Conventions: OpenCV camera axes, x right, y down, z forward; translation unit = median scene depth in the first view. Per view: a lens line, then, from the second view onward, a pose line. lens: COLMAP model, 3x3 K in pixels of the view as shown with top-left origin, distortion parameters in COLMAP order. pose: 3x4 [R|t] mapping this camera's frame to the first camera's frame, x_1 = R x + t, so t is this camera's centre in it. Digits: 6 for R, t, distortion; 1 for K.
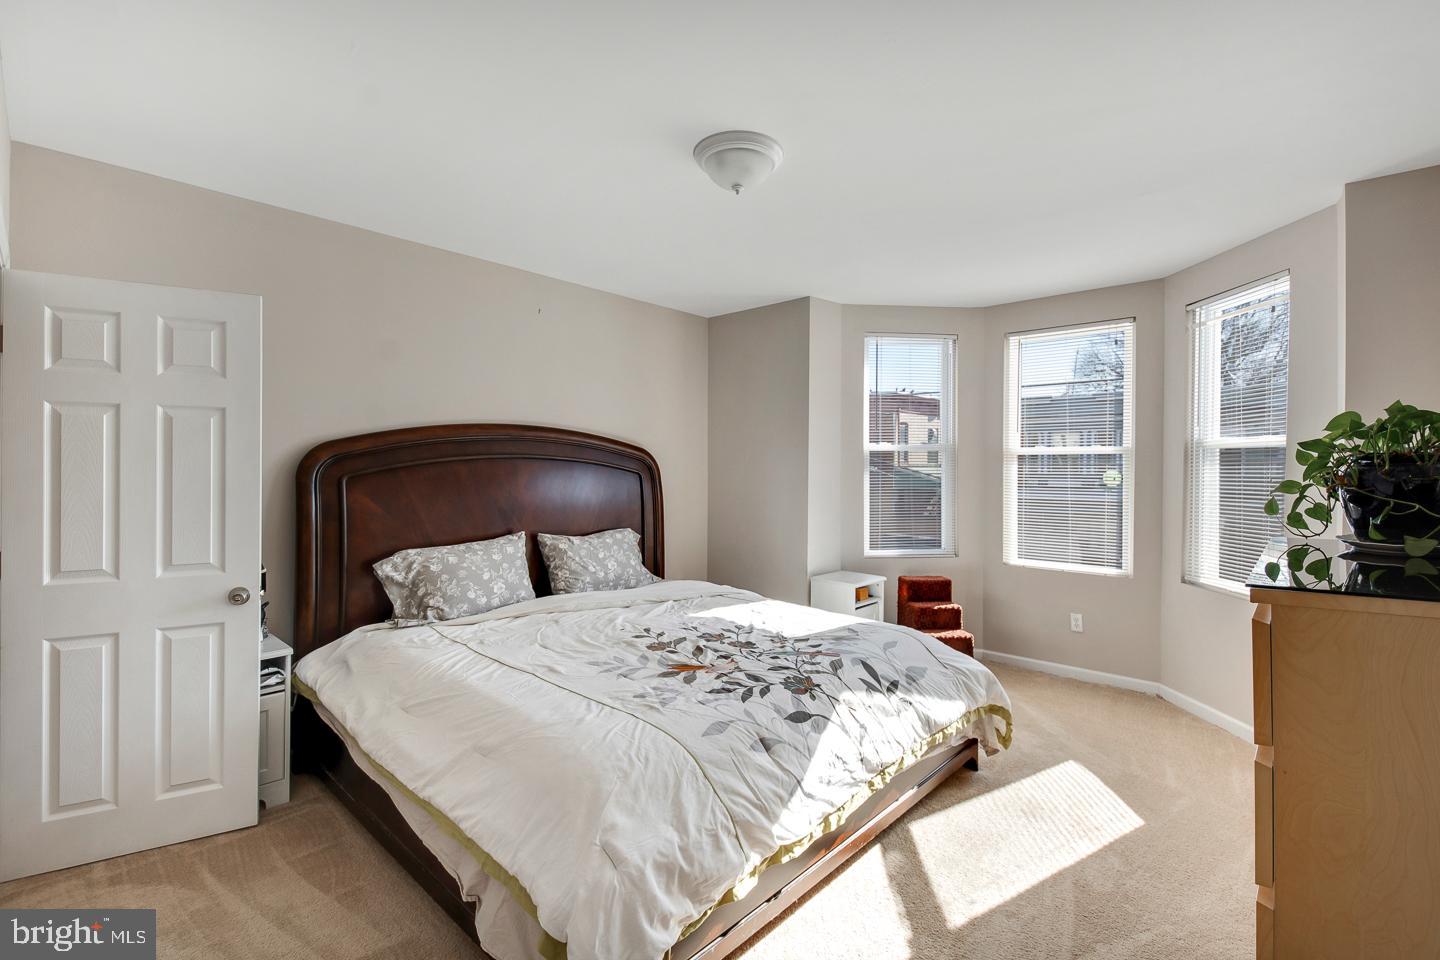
lens RADIAL K [[656.0, 0, 718.5], [0, 656.0, 473.2], [0, 0, 1]] dist [0.028001, -0.028842]
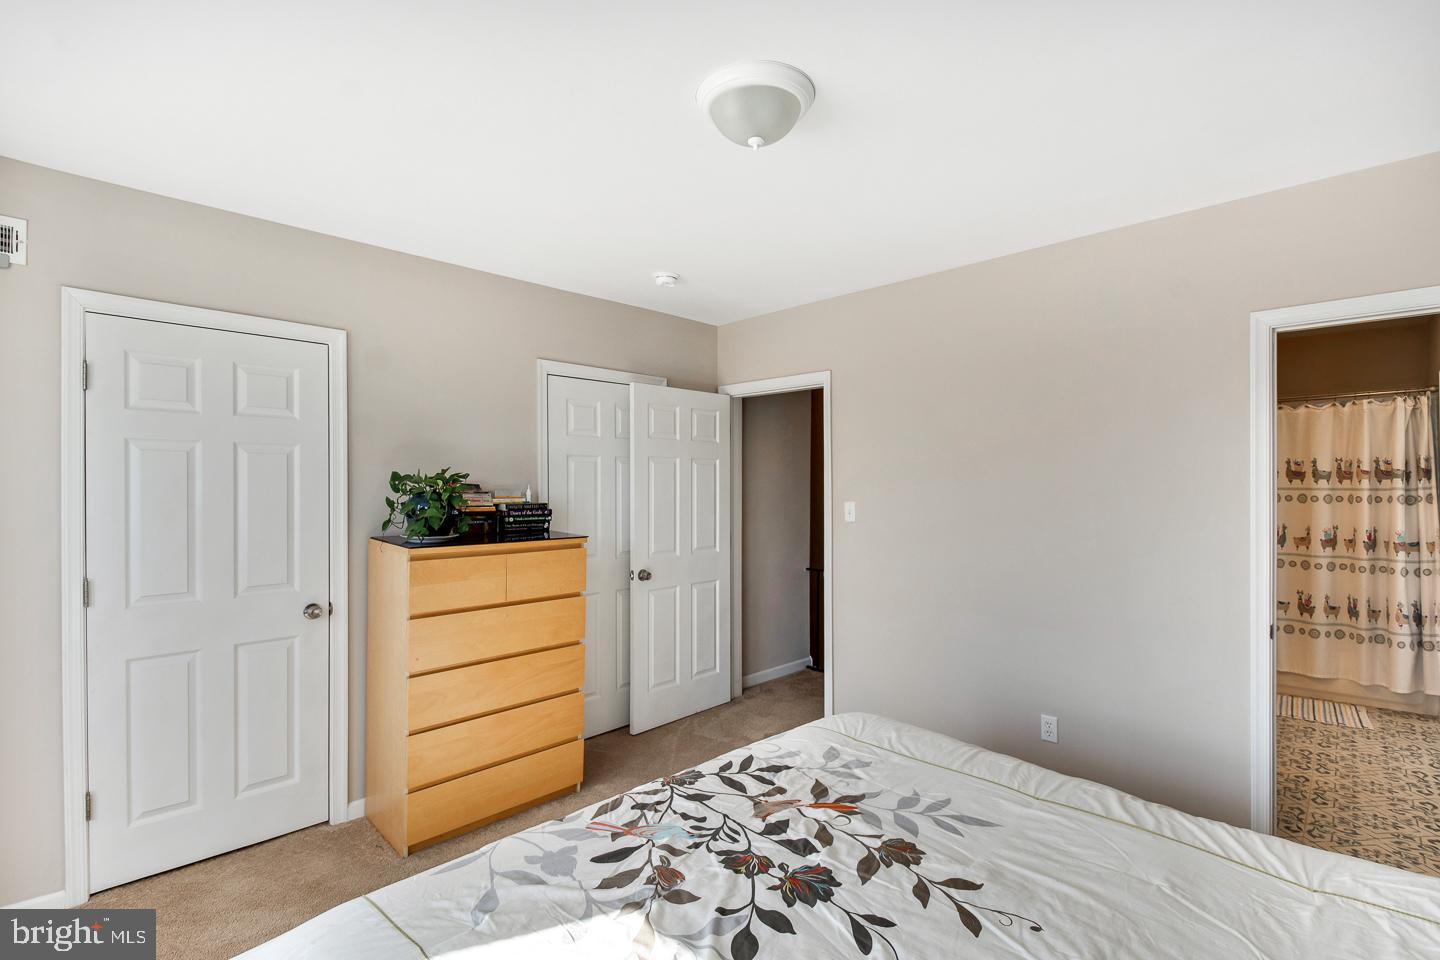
lens RADIAL K [[683.6, 0, 720.0], [0, 683.6, 480.0], [0, 0, 1]] dist [0.000843, -0.011290]
pose [[-0.999317, -0.001757, 0.036905, 0.041022], [-0.001504, 0.999975, 0.006878, -0.050895], [-0.036916, 0.006818, -0.999295, 1.717654]]
